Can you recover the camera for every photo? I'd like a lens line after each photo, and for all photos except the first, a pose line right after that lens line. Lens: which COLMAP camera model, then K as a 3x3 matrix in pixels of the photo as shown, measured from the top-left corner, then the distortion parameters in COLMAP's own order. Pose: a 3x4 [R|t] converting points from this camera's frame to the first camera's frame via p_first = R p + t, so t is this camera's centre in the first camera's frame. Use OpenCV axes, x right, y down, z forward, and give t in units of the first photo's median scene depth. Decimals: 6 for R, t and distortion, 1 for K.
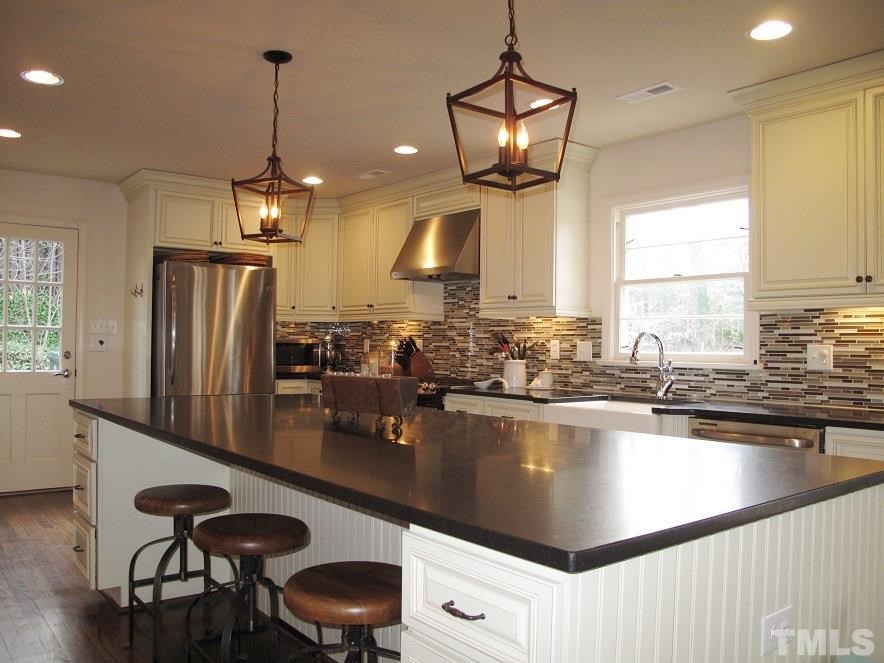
lens RADIAL K [[738.7, 0, 442.0], [0, 738.7, 331.5], [0, 0, 1]] dist [-0.136188, 0.119150]
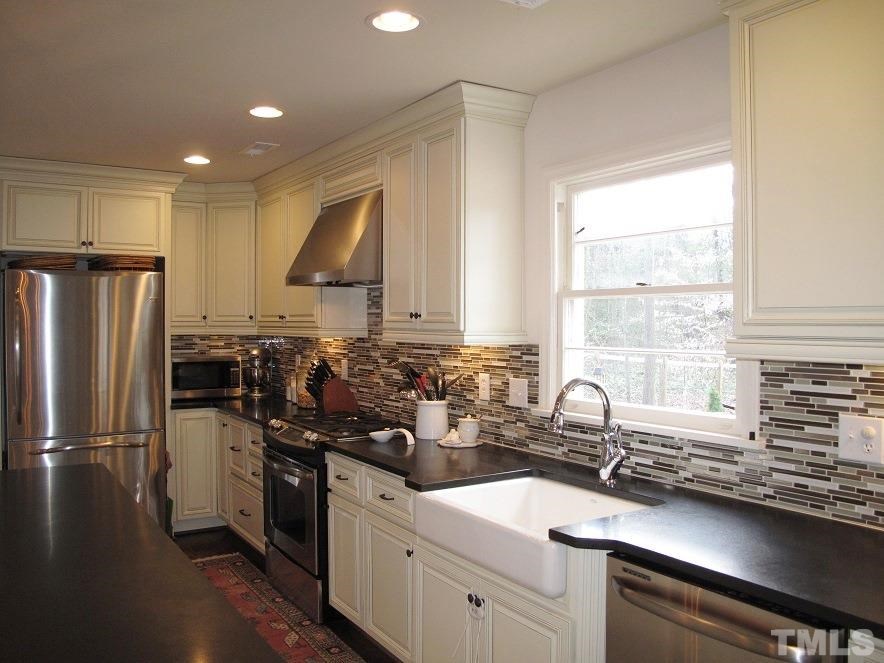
lens RADIAL K [[738.7, 0, 442.0], [0, 738.7, 331.5], [0, 0, 1]] dist [-0.136188, 0.119150]
pose [[0.994956, -0.012877, -0.099482, 0.197332], [0.016052, 0.999385, 0.031178, -0.054376], [0.099019, -0.032617, 0.994551, 0.318429]]
